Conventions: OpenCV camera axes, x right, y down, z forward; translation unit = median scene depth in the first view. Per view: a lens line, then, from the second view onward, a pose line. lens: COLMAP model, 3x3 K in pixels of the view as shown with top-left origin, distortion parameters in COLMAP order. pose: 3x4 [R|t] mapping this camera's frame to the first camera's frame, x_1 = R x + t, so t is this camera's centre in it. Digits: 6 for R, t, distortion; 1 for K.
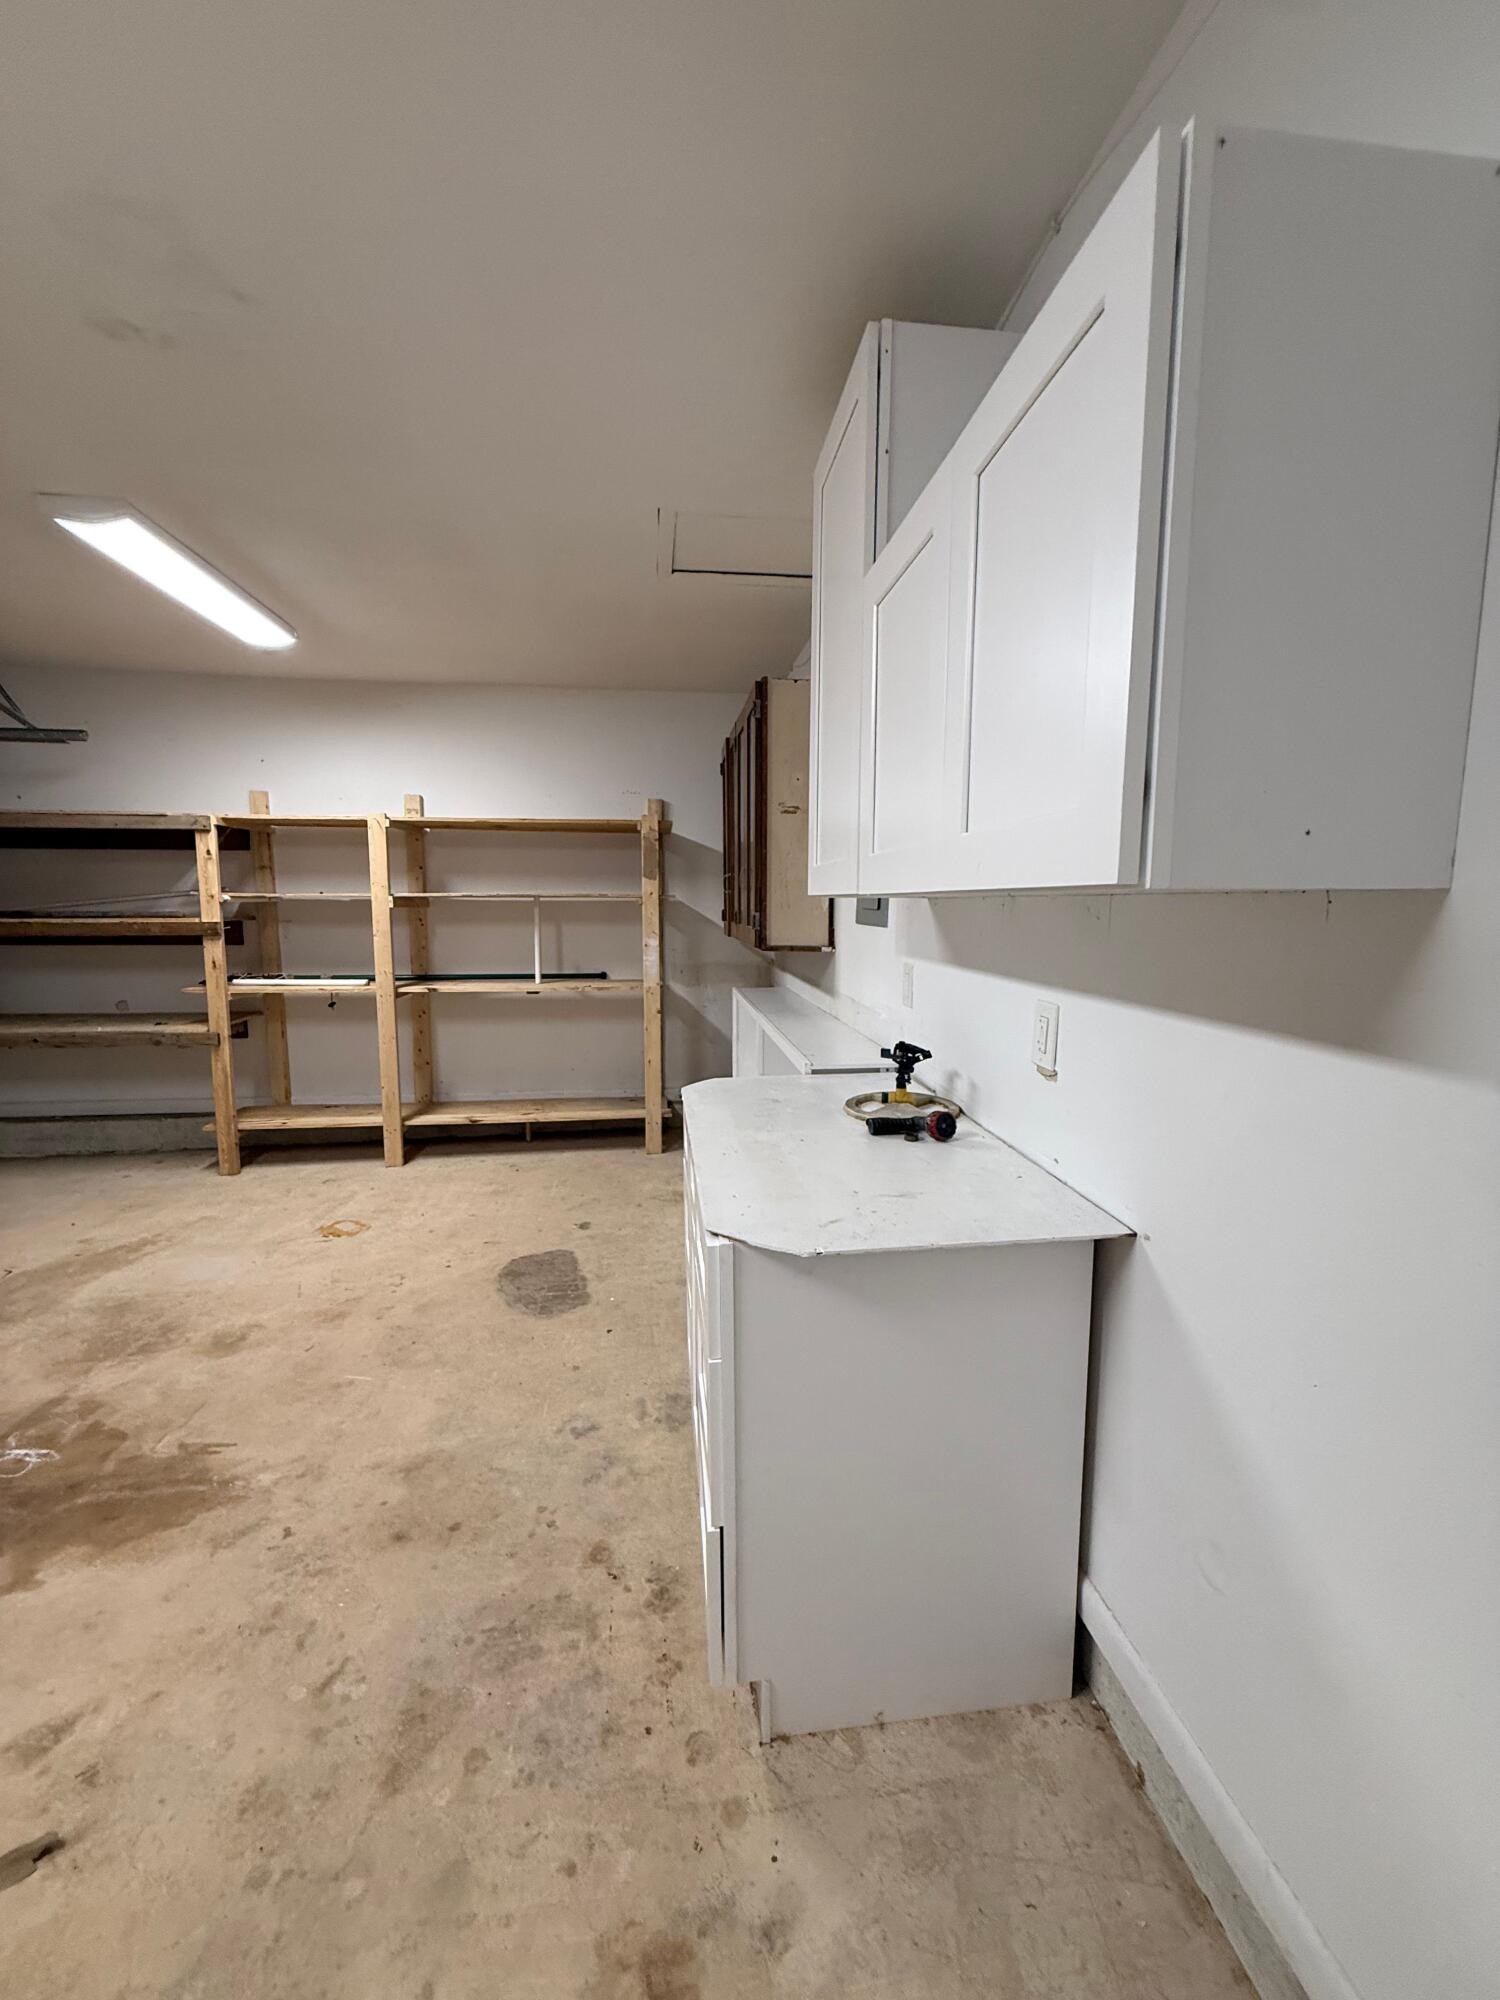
lens RADIAL K [[794.3, 0, 750.5], [0, 794.3, 994.8], [0, 0, 1]] dist [-0.001468, 0.000583]
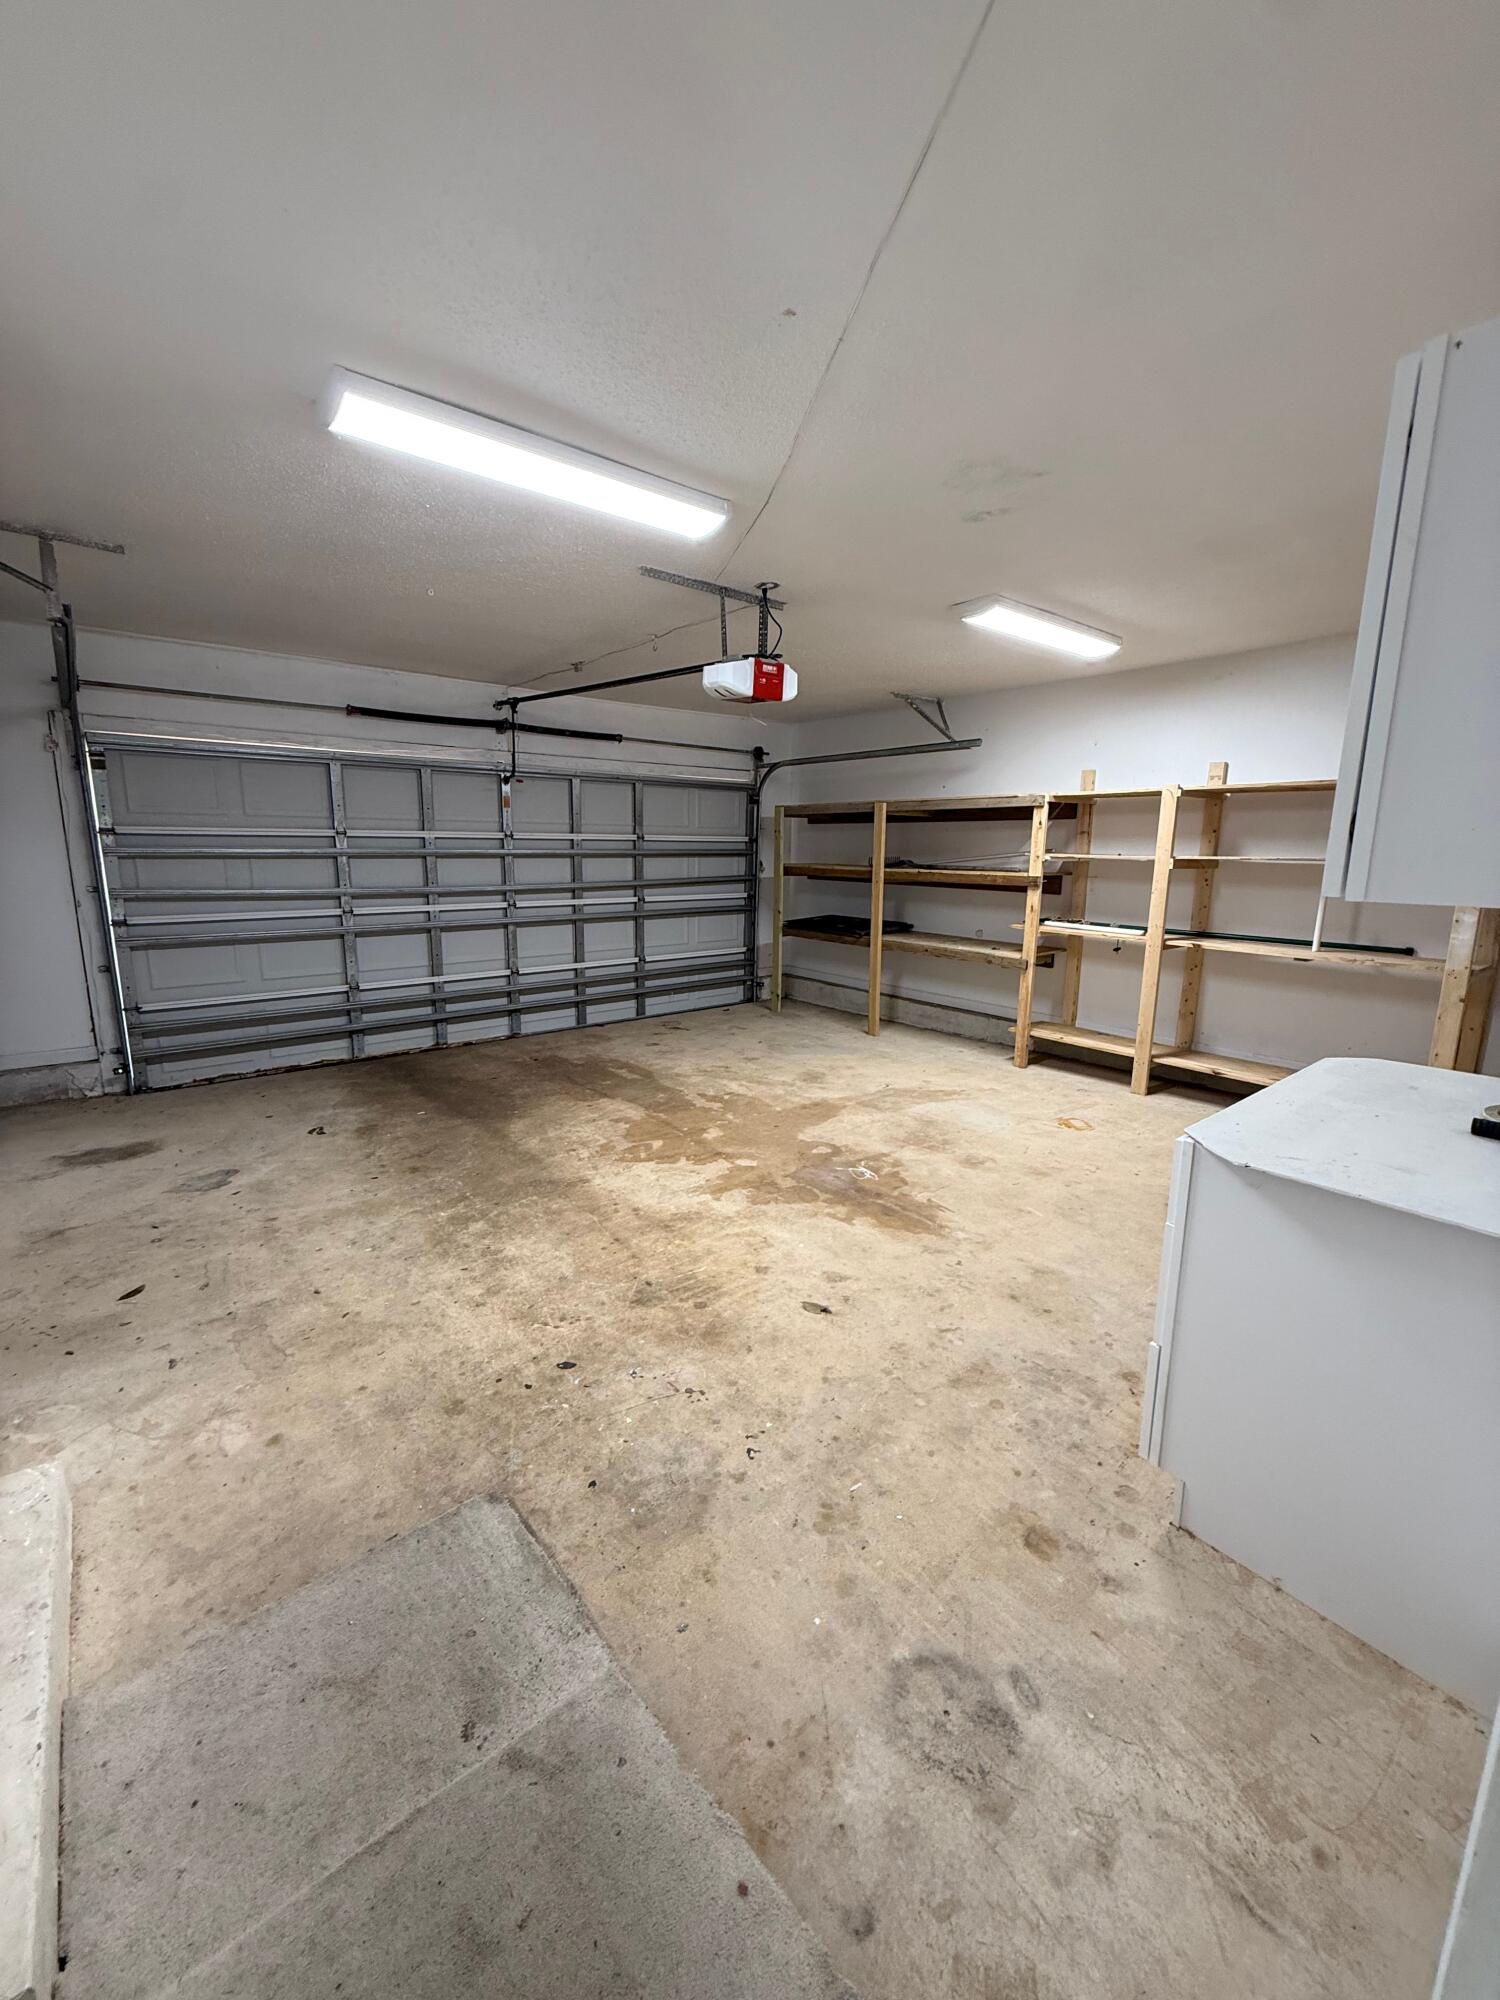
lens RADIAL K [[794.3, 0, 750.2], [0, 794.3, 998.9], [0, 0, 1]] dist [-0.001468, 0.000583]
pose [[0.532922, 0.162765, -0.830363, 0.324308], [-0.106977, 0.986411, 0.124696, -0.007474], [0.839375, 0.022376, 0.543092, -0.181021]]
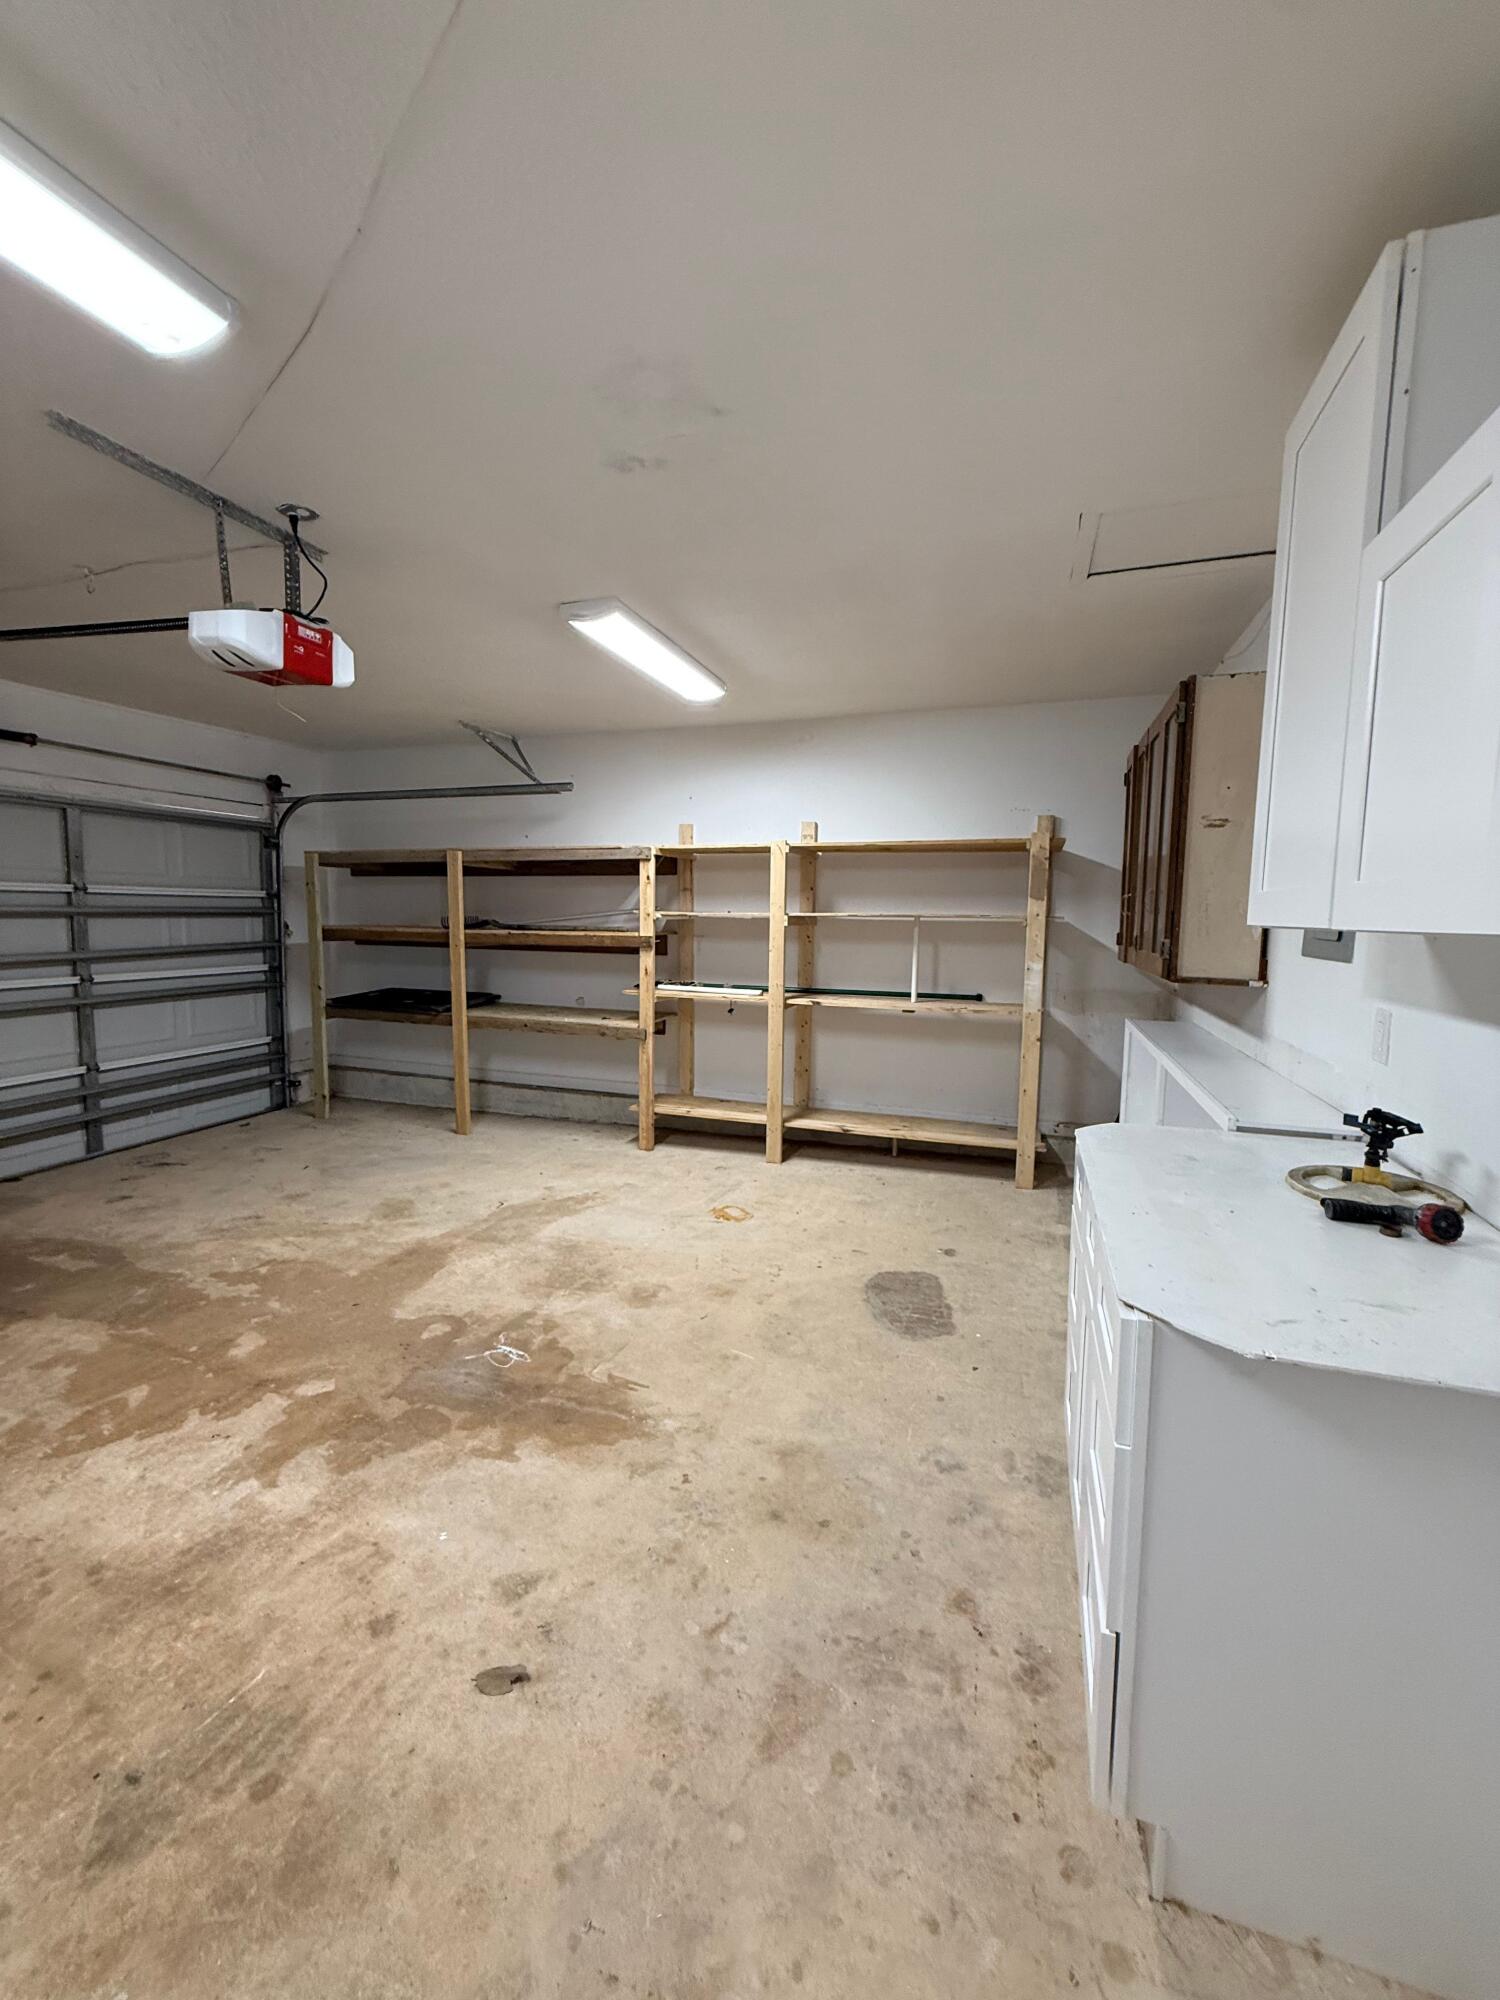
lens RADIAL K [[794.3, 0, 750.2], [0, 794.3, 994.7], [0, 0, 1]] dist [-0.001468, 0.000583]
pose [[0.900072, 0.051510, -0.432685, -0.031211], [-0.059643, 0.998206, -0.005235, -0.011313], [0.431639, 0.030519, 0.901530, -0.006373]]
